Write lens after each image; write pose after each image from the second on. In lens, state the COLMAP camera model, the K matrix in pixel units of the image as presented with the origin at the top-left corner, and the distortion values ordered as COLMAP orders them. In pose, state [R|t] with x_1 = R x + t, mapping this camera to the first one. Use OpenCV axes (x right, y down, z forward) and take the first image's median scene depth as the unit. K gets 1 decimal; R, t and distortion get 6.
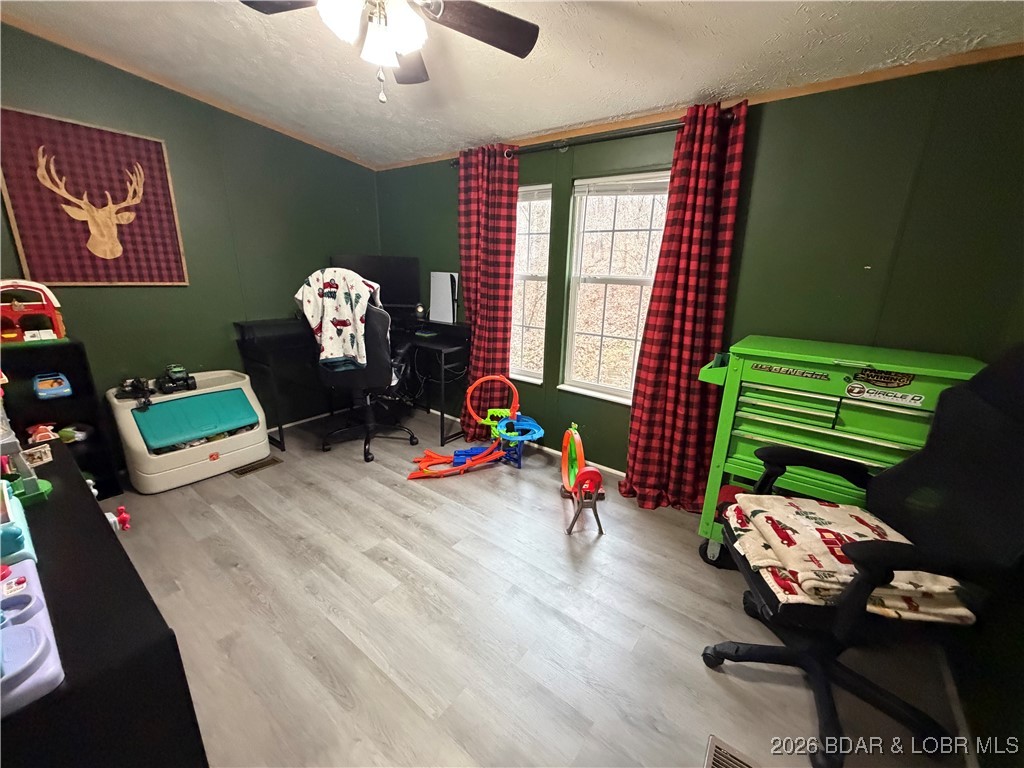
lens RADIAL K [[407.2, 0, 510.1], [0, 407.2, 383.7], [0, 0, 1]] dist [0.001307, -0.000710]
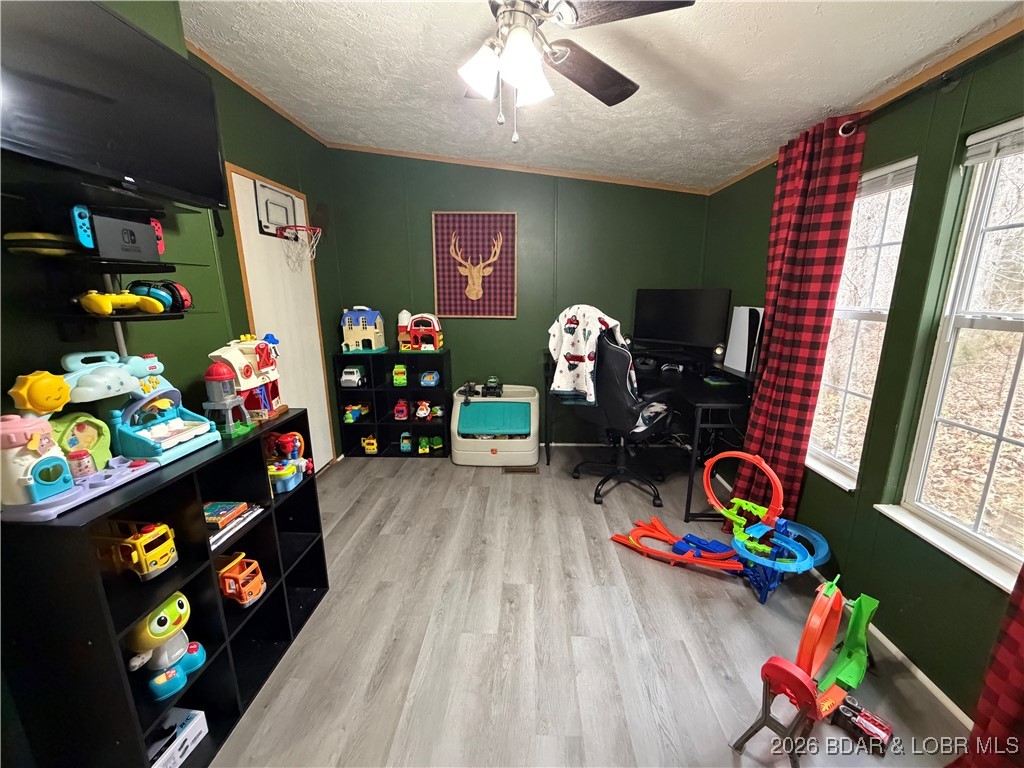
lens RADIAL K [[407.2, 0, 511.6], [0, 407.2, 385.0], [0, 0, 1]] dist [0.001307, -0.000710]
pose [[0.565161, 0.152707, -0.810724, 0.300302], [-0.208069, 0.977335, 0.039044, -0.083687], [0.798311, 0.146620, 0.584125, 0.269383]]
